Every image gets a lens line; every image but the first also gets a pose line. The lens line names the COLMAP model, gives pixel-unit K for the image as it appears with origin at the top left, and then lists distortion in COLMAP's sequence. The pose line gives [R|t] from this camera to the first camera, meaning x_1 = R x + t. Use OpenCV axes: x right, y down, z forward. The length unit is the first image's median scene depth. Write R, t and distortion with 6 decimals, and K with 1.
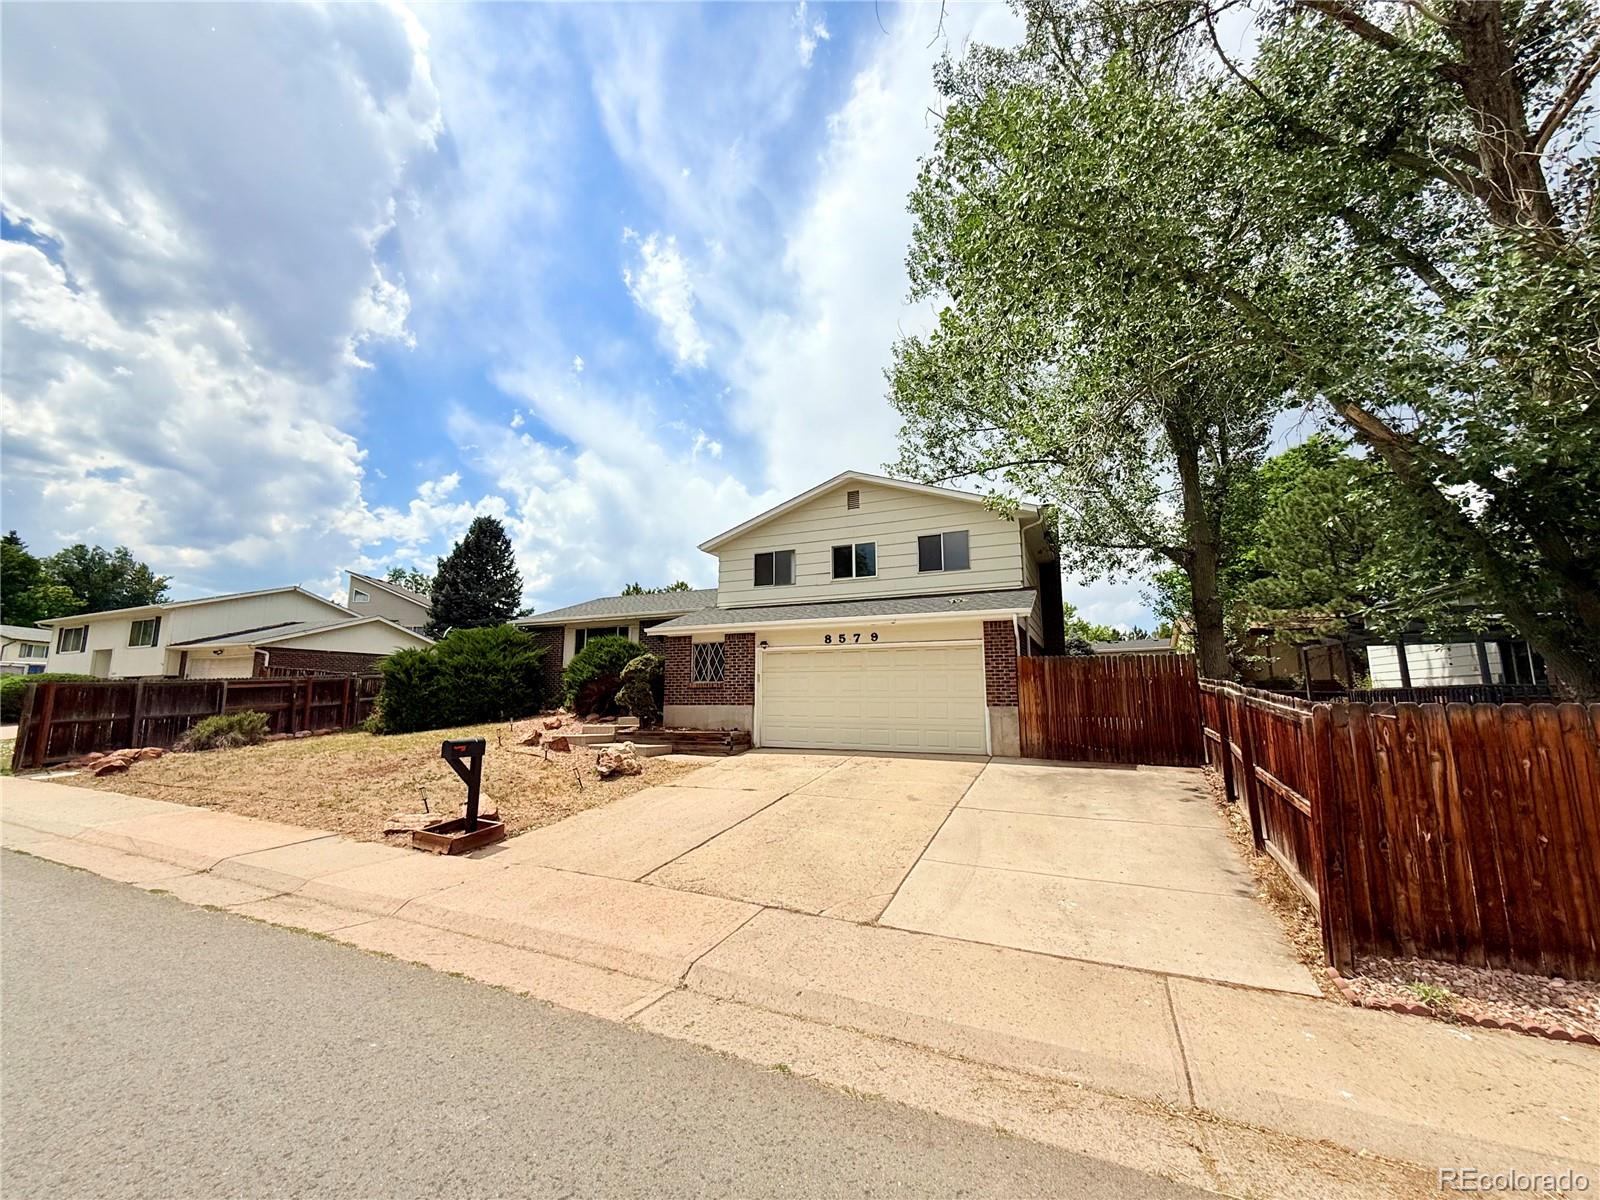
lens RADIAL K [[647.7, 0, 893.7], [0, 647.7, 594.0], [0, 0, 1]] dist [0.000473, 0.000035]
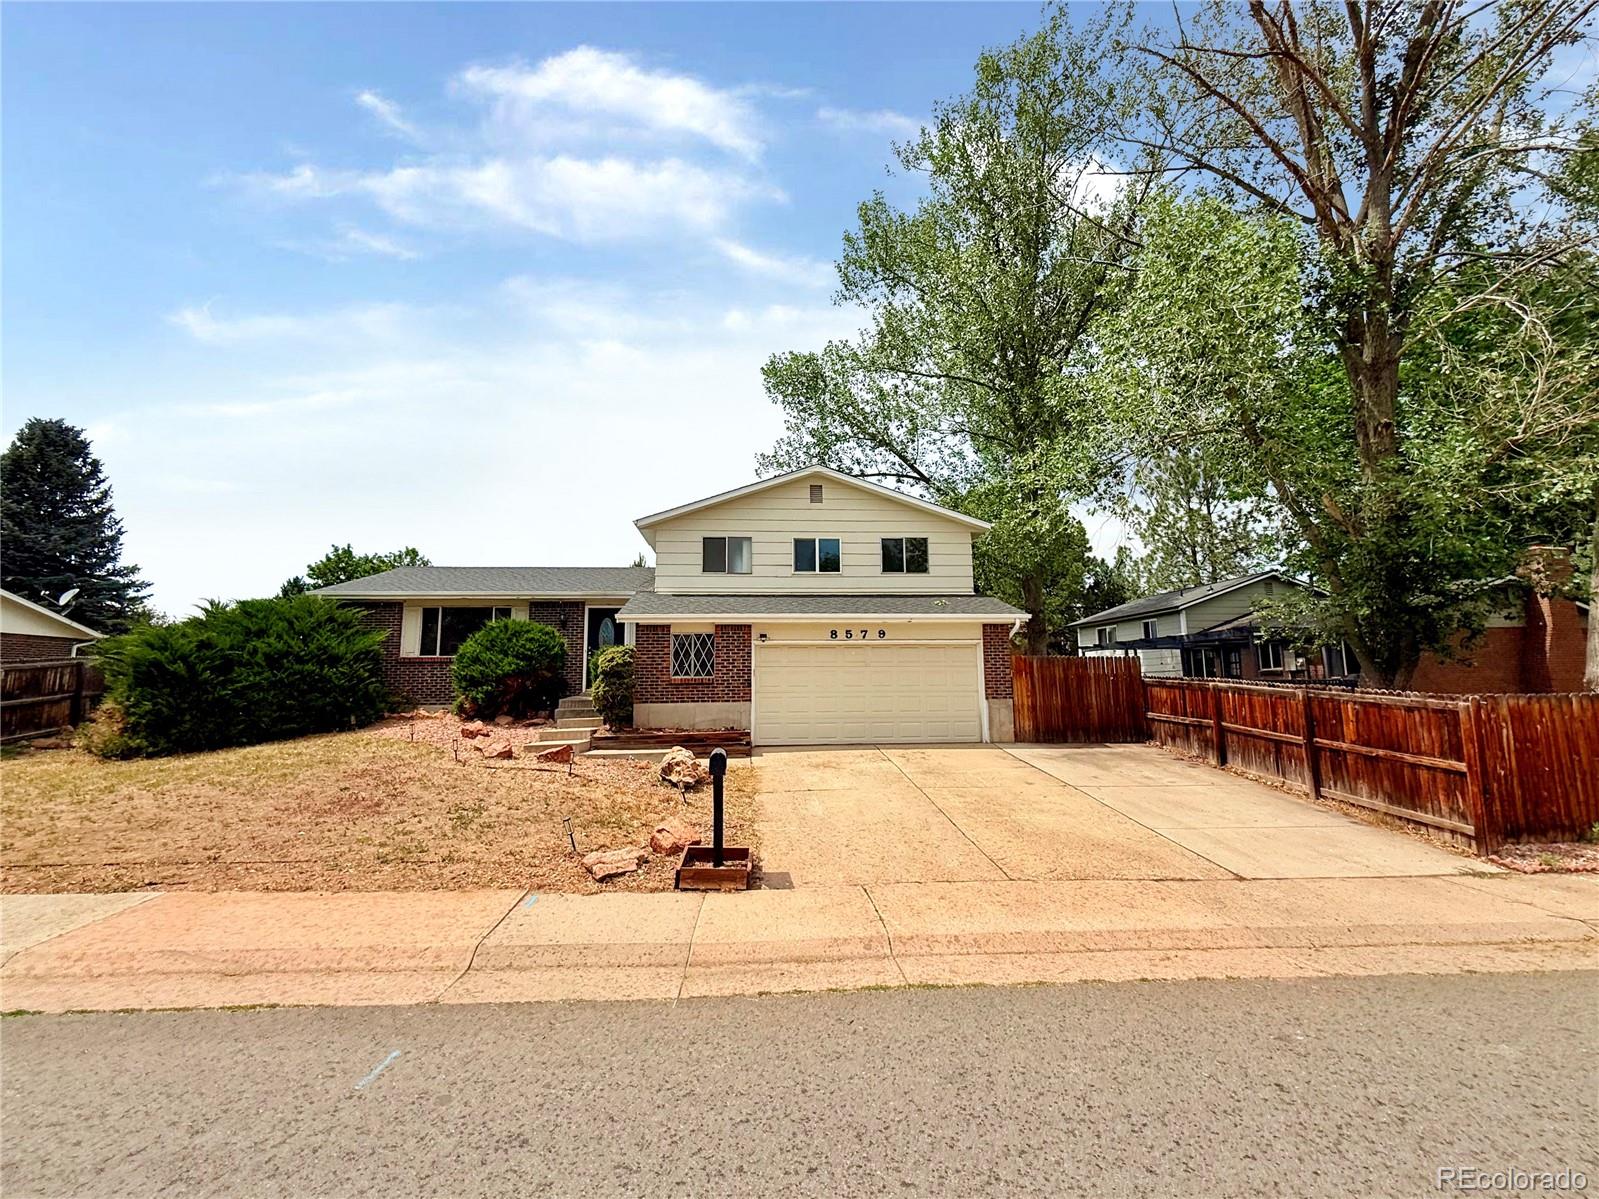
lens RADIAL K [[647.3, 0, 805.2], [0, 647.3, 597.2], [0, 0, 1]] dist [0.000473, 0.000035]
pose [[0.877749, 0.058423, 0.475545, -0.598883], [-0.067870, 0.997691, 0.002702, 0.012815], [-0.474289, -0.034647, 0.879687, 0.144068]]
